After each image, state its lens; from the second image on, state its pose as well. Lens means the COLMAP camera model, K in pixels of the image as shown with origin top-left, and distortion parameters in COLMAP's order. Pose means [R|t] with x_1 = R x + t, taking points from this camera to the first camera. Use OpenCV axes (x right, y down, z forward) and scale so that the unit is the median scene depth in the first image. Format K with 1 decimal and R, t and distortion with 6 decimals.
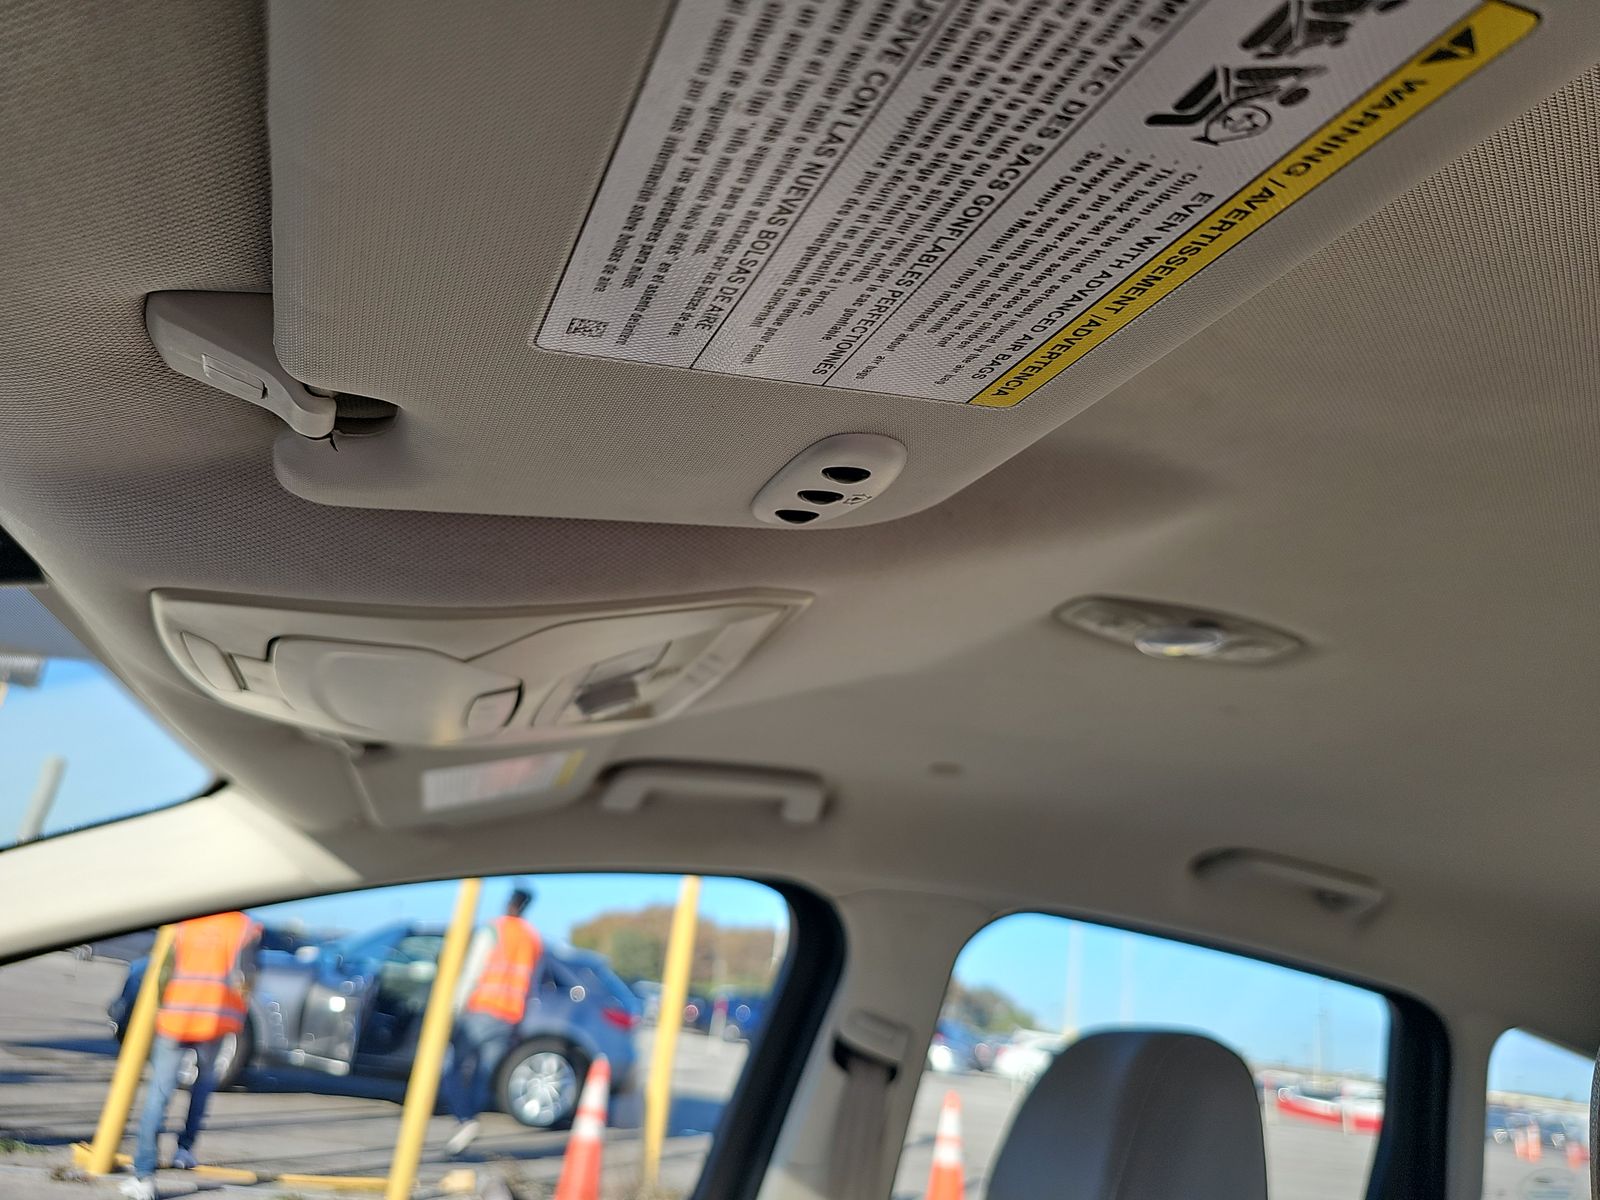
lens RADIAL K [[1061.4, 0, 800.0], [0, 1061.4, 600.0], [0, 0, 1]] dist [0.029371, -0.042831]
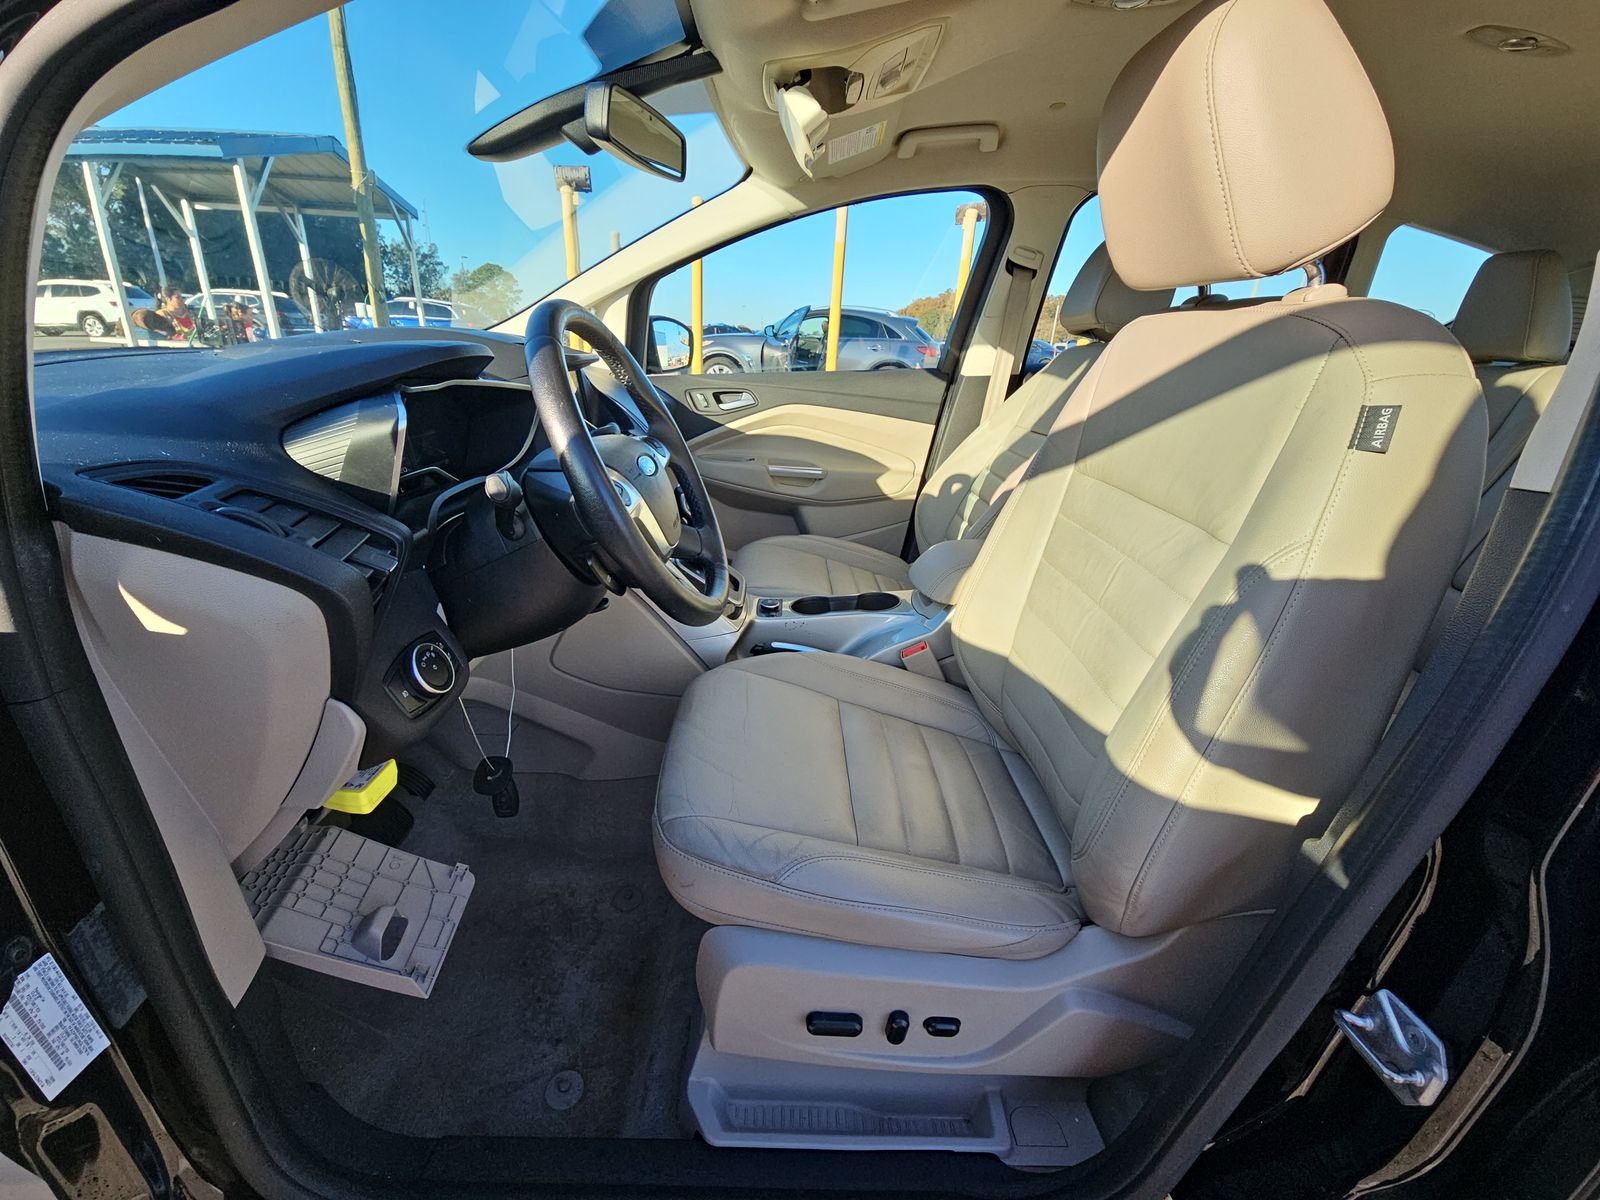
lens RADIAL K [[654.8, 0, 800.0], [0, 654.8, 600.0], [0, 0, 1]] dist [-0.001068, -0.000103]
pose [[0.938857, 0.043516, -0.341548, 0.128683], [0.188796, 0.764488, 0.616371, 0.011285], [0.287931, -0.643167, 0.709529, -0.627355]]
